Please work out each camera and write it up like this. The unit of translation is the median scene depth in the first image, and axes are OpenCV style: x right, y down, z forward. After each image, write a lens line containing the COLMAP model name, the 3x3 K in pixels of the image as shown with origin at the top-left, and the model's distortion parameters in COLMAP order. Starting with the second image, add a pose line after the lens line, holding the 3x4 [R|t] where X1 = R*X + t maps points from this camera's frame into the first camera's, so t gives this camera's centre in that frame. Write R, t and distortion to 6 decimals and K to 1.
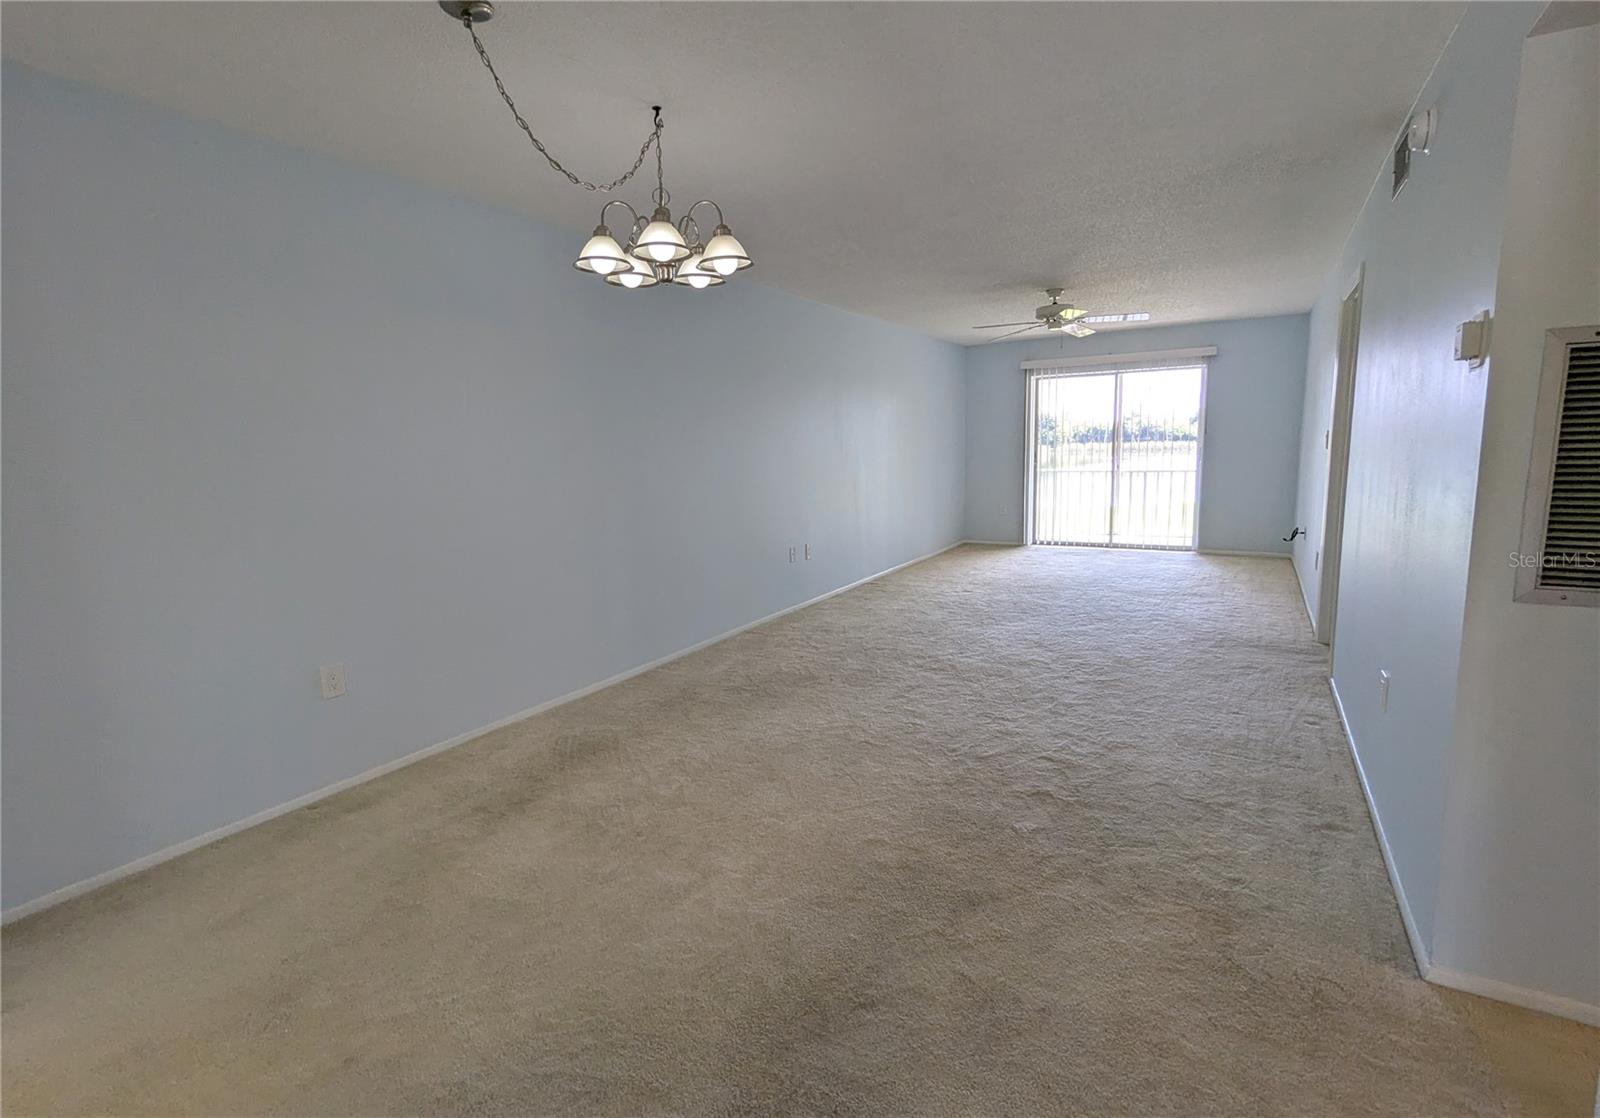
lens RADIAL K [[745.2, 0, 798.5], [0, 745.2, 558.9], [0, 0, 1]] dist [-0.002364, -0.000507]
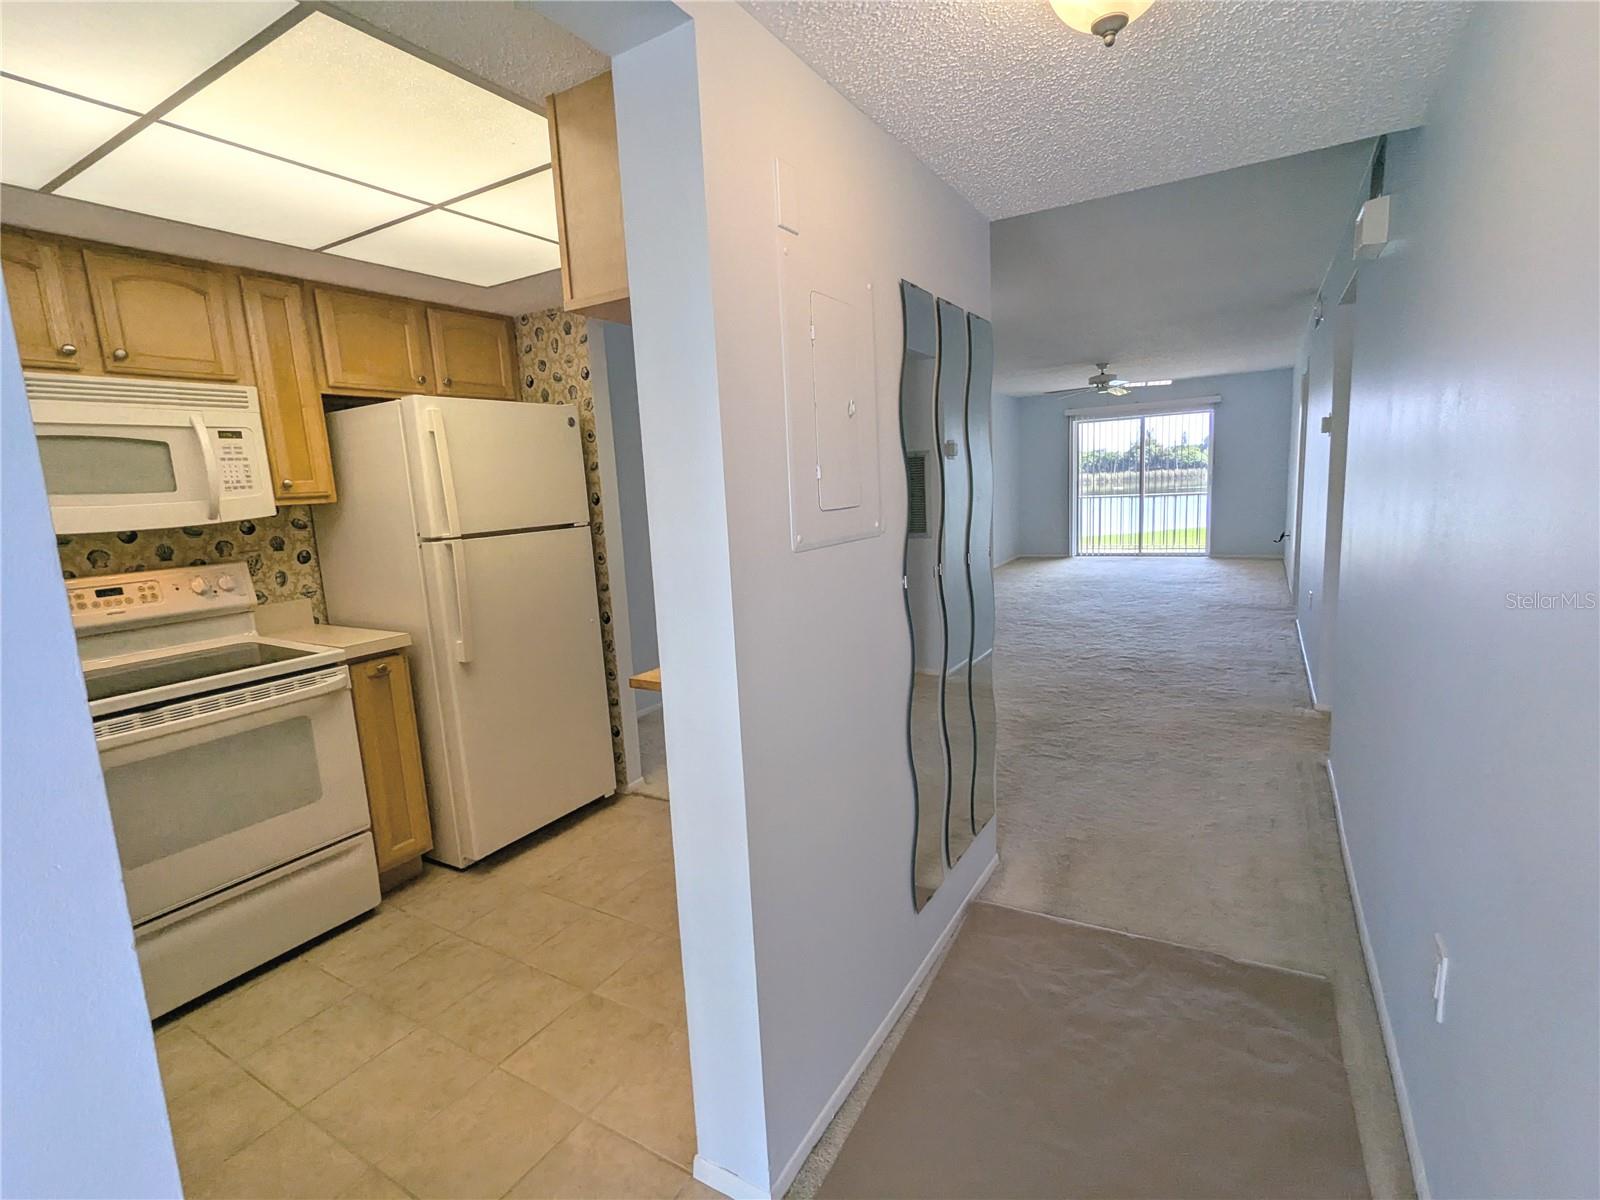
lens RADIAL K [[754.7, 0, 799.0], [0, 754.7, 601.8], [0, 0, 1]] dist [-0.002676, 0.004109]
pose [[0.999636, -0.025638, -0.008377, -0.172941], [0.025674, 0.999661, 0.004232, 0.049111], [0.008265, -0.004446, 0.999956, -0.324695]]
